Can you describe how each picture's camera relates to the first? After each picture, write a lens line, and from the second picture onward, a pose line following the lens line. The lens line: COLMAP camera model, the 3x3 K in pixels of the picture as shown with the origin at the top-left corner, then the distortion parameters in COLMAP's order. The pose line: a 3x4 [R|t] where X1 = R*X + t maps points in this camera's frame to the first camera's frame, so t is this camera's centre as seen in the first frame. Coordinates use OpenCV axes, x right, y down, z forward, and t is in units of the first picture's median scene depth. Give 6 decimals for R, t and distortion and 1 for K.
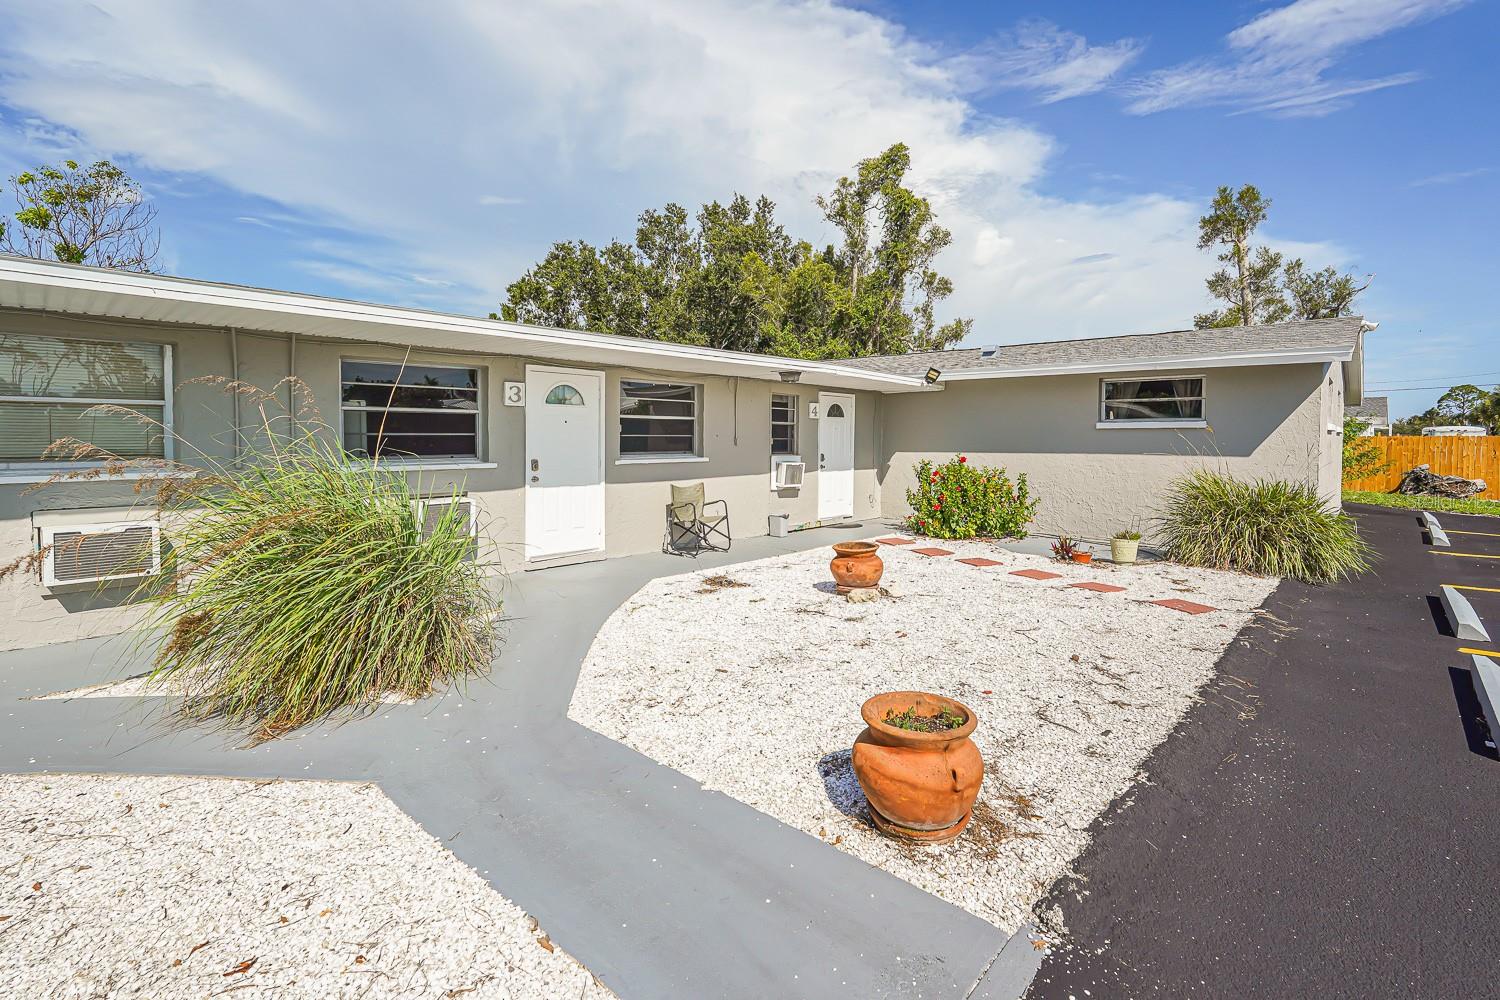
lens RADIAL K [[709.0, 0, 749.5], [0, 709.0, 448.4], [0, 0, 1]] dist [-0.001457, 0.000074]
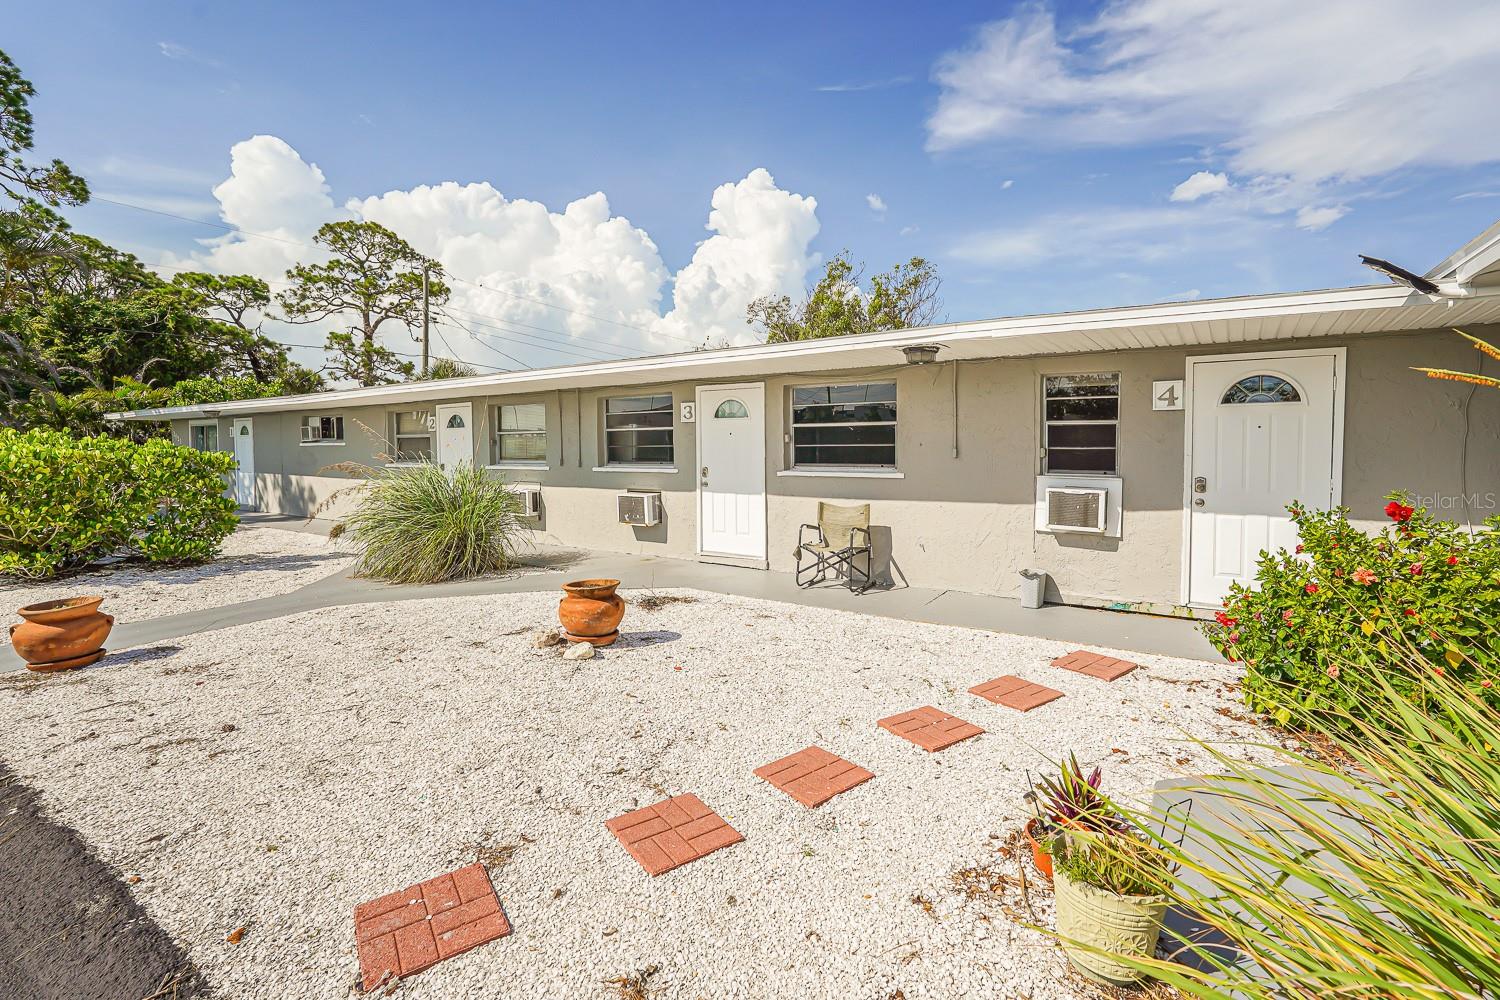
lens RADIAL K [[672.1, 0, 752.8], [0, 672.1, 455.7], [0, 0, 1]] dist [-0.016811, -0.000156]
pose [[0.158415, 0.011384, -0.987307, 0.351507], [-0.009023, 0.999908, 0.010082, -0.006611], [0.987331, 0.007311, 0.158503, 0.398405]]
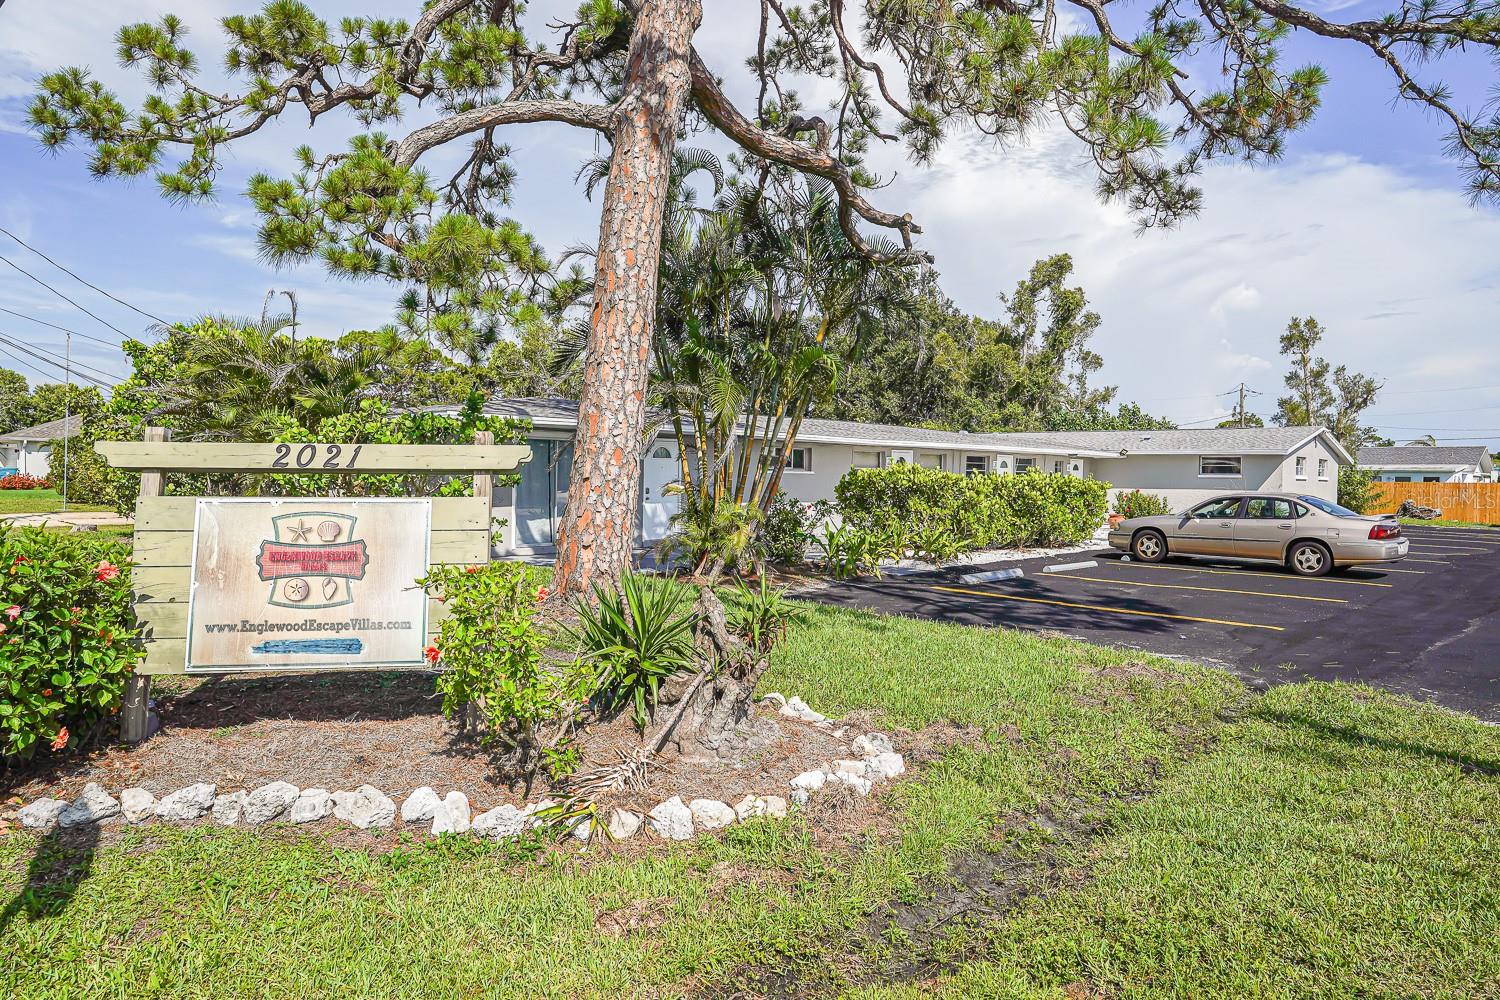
lens RADIAL K [[975.4, 0, 750.0], [0, 975.4, 500.0], [0, 0, 1]] dist [-0.001509, -0.000564]
pose [[0.999871, 0.008913, -0.013347, -0.551889], [-0.008788, 0.999917, 0.009407, 0.016508], [0.013430, -0.009288, 0.999867, -1.308814]]
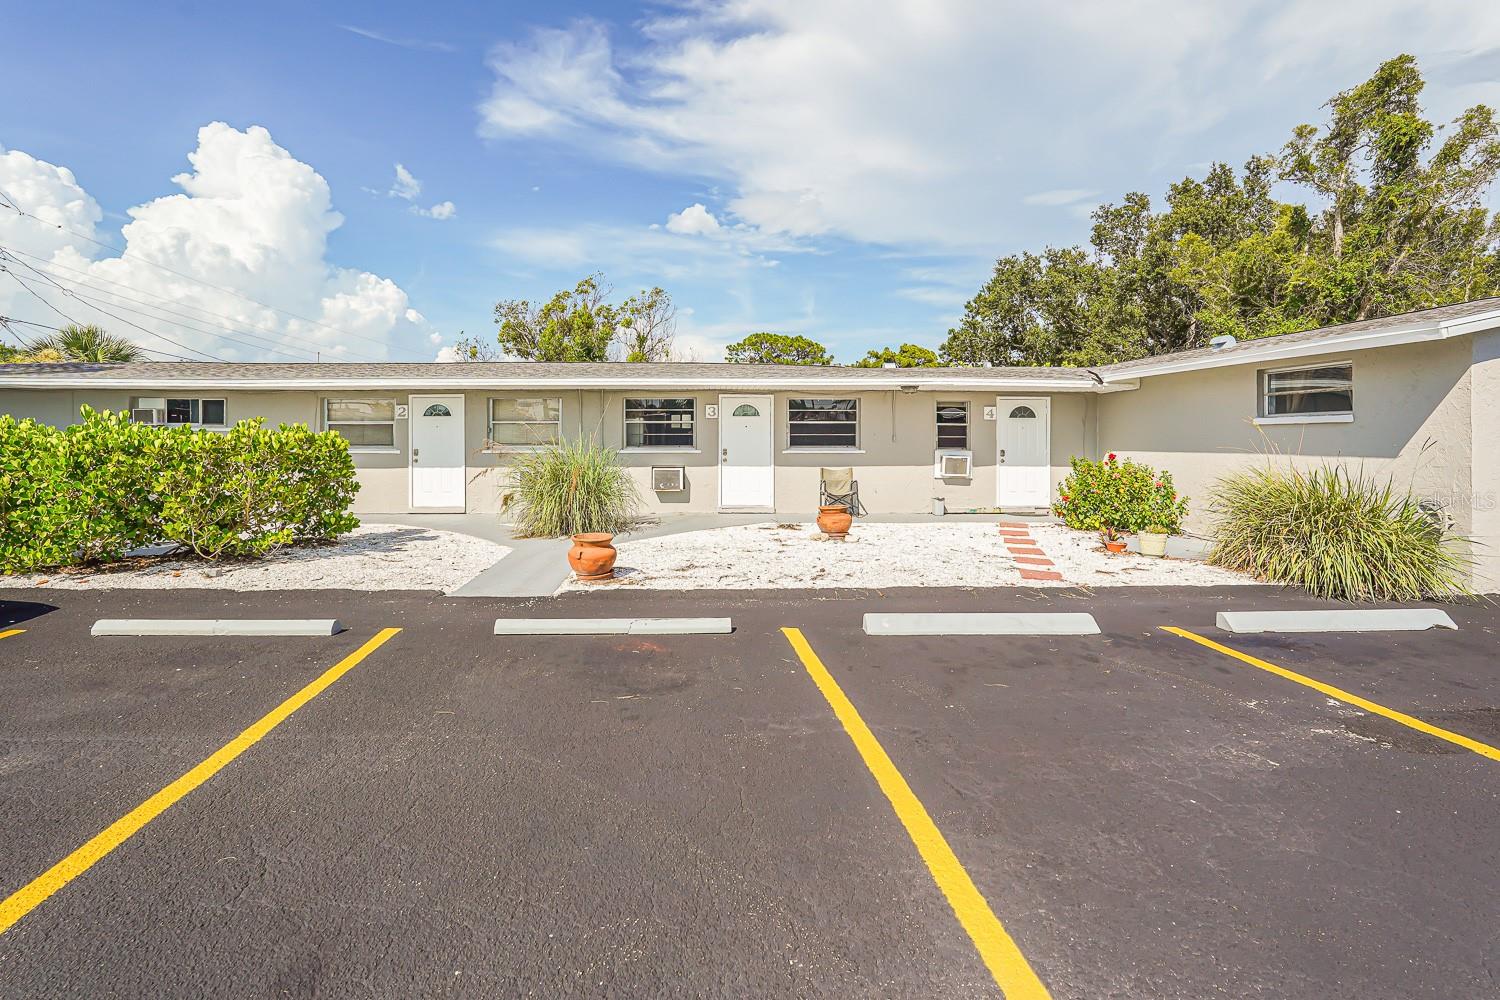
lens RADIAL K [[702.6, 0, 710.7], [0, 702.6, 421.5], [0, 0, 1]] dist [-0.033035, 0.022107]
pose [[0.679553, -0.021872, -0.733301, 0.408155], [-0.010323, 0.999171, -0.039368, 0.007279], [0.733554, 0.034323, 0.678764, -0.081511]]
